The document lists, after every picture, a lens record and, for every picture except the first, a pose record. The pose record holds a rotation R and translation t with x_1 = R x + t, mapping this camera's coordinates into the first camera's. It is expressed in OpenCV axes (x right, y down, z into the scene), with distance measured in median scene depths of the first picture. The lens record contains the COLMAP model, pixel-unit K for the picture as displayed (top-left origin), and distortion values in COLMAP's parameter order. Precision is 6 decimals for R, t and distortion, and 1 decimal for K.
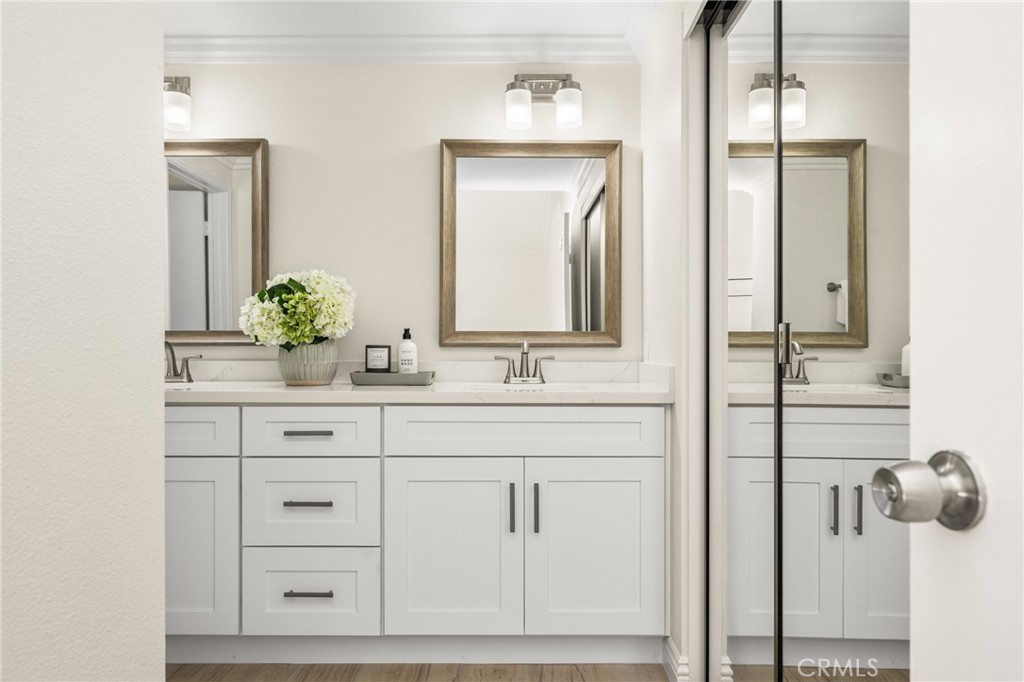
lens RADIAL K [[671.6, 0, 519.7], [0, 671.6, 344.1], [0, 0, 1]] dist [0.003139, 0.002272]
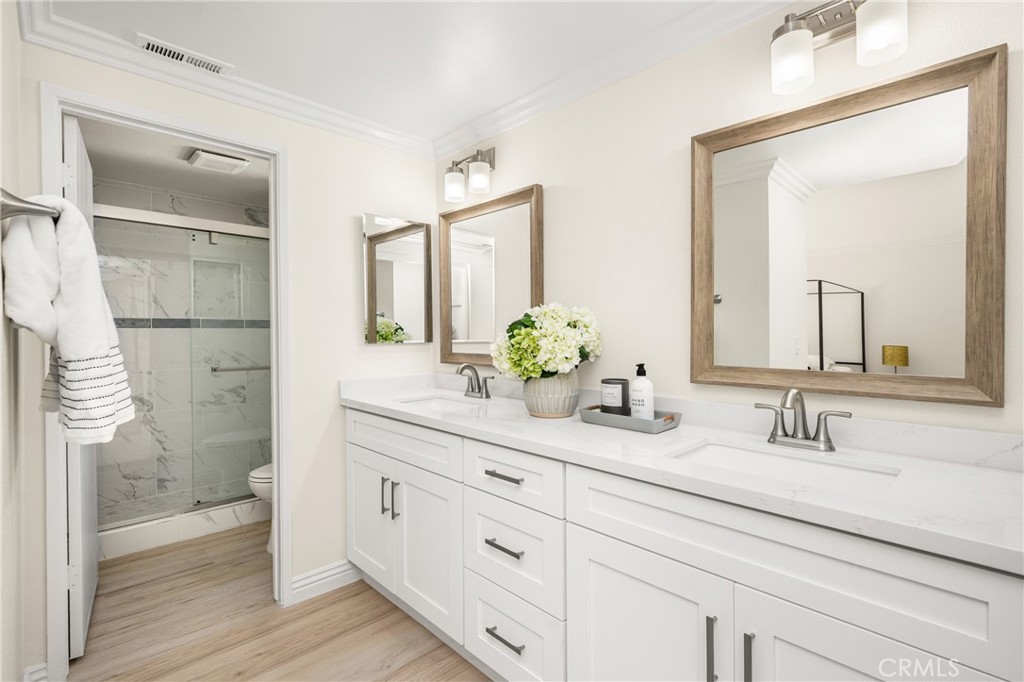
lens RADIAL K [[478.9, 0, 496.2], [0, 478.9, 337.4], [0, 0, 1]] dist [0.003278, -0.001374]
pose [[0.691547, 0.004763, -0.722316, 0.150965], [0.004797, 0.999926, 0.011186, -0.064068], [0.722315, -0.011201, 0.691473, 0.417414]]
